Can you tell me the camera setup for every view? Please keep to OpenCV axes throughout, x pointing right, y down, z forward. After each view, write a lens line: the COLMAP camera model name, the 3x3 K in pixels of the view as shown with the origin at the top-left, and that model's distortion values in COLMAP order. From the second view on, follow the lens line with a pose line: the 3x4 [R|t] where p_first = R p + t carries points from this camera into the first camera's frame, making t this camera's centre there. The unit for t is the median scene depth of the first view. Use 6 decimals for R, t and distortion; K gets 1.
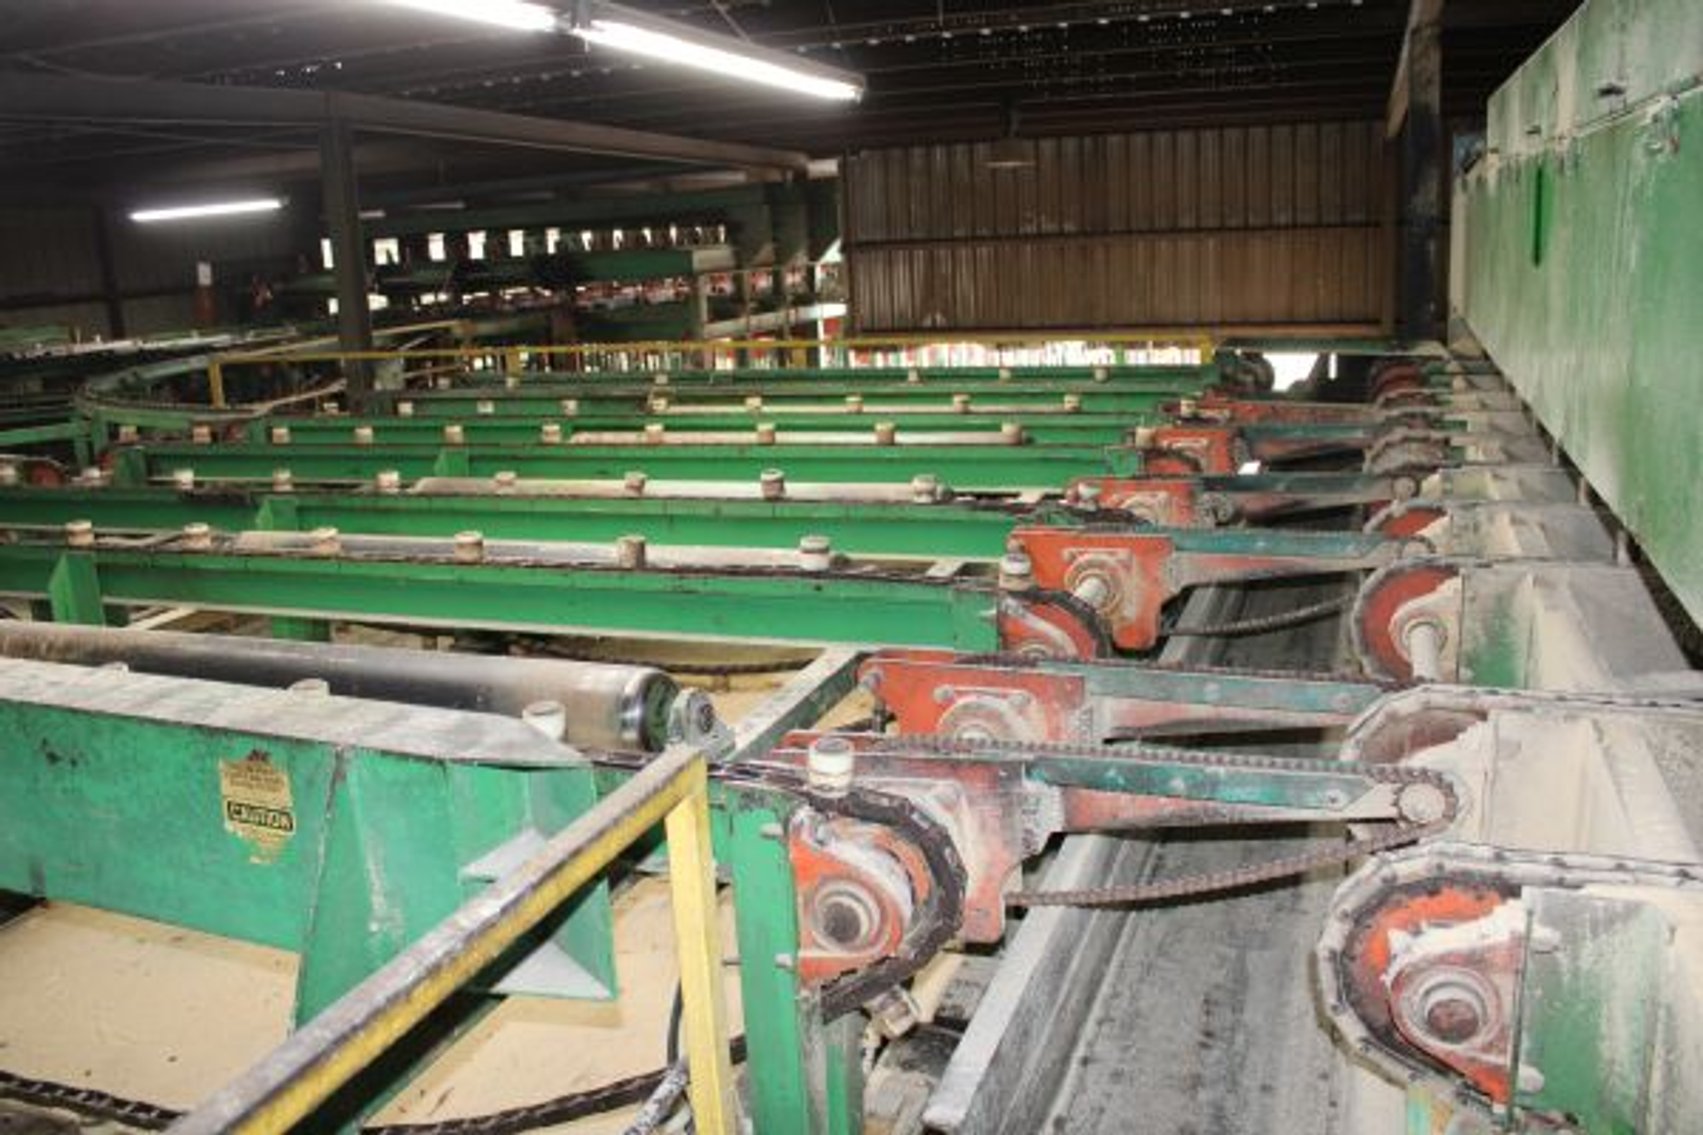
lens RADIAL K [[1405.3, 0, 862.1], [0, 1405.3, 549.6], [0, 0, 1]] dist [-0.163826, 0.148479]
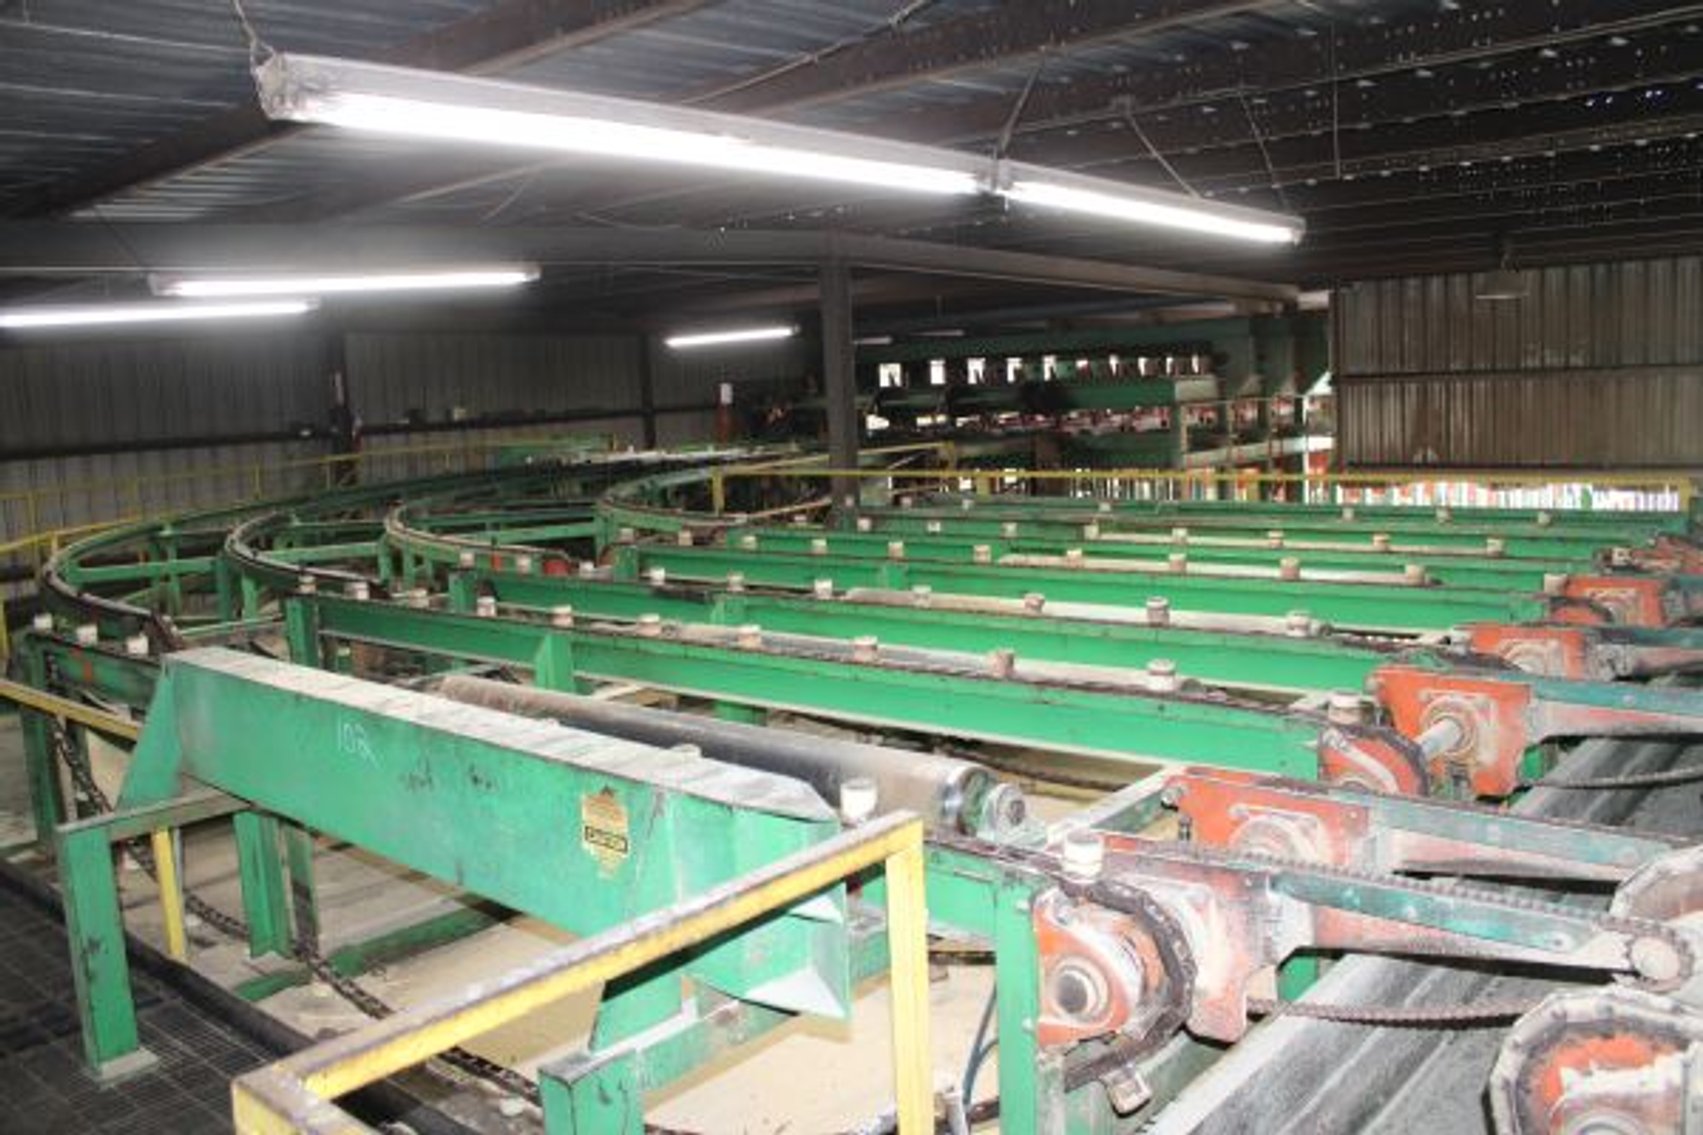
lens RADIAL K [[1405.3, 0, 862.1], [0, 1405.3, 549.6], [0, 0, 1]] dist [-0.163826, 0.148479]
pose [[0.937365, 0.043697, -0.345598, 0.090743], [-0.074171, 0.994388, -0.075444, 0.003284], [0.340362, 0.096352, 0.935345, -0.063661]]
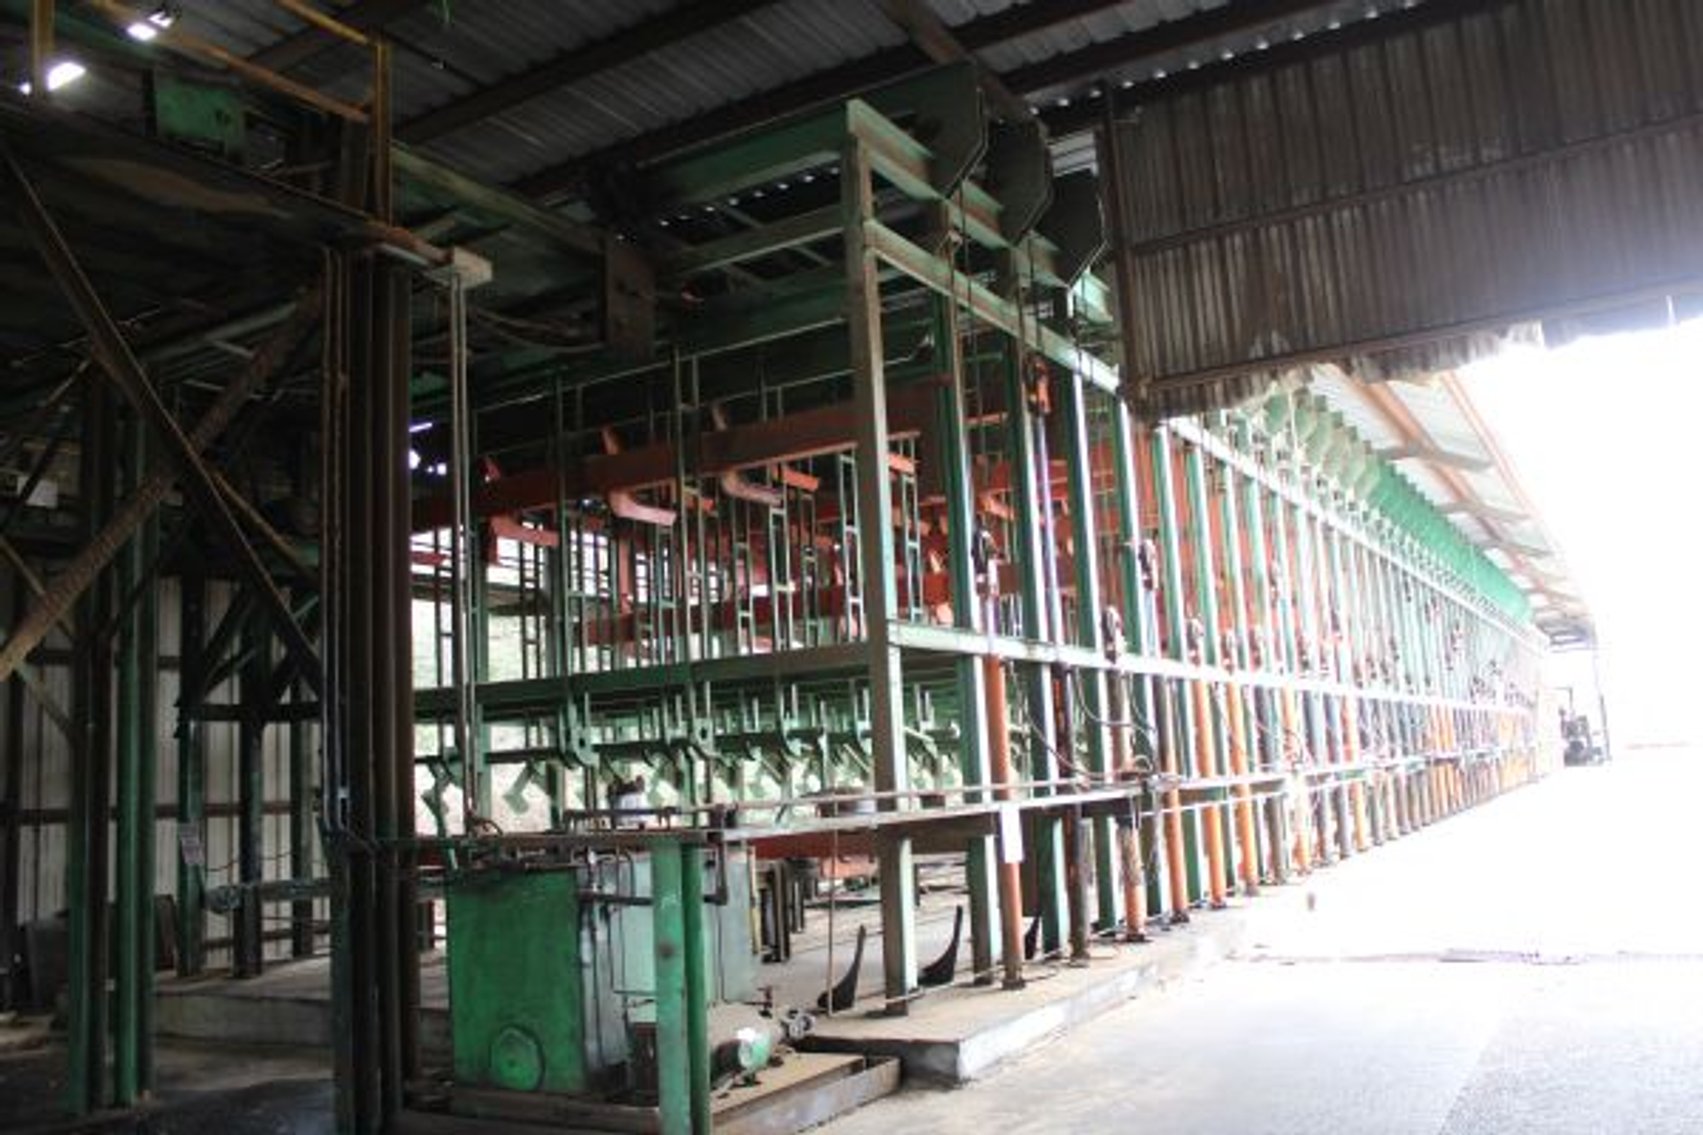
lens RADIAL K [[1405.3, 0, 862.1], [0, 1405.3, 549.6], [0, 0, 1]] dist [-0.163826, 0.148479]
pose [[0.984953, -0.034237, -0.169396, -0.117044], [-0.031521, 0.928149, -0.370872, 0.745348], [0.169922, 0.370631, 0.913104, 2.450787]]
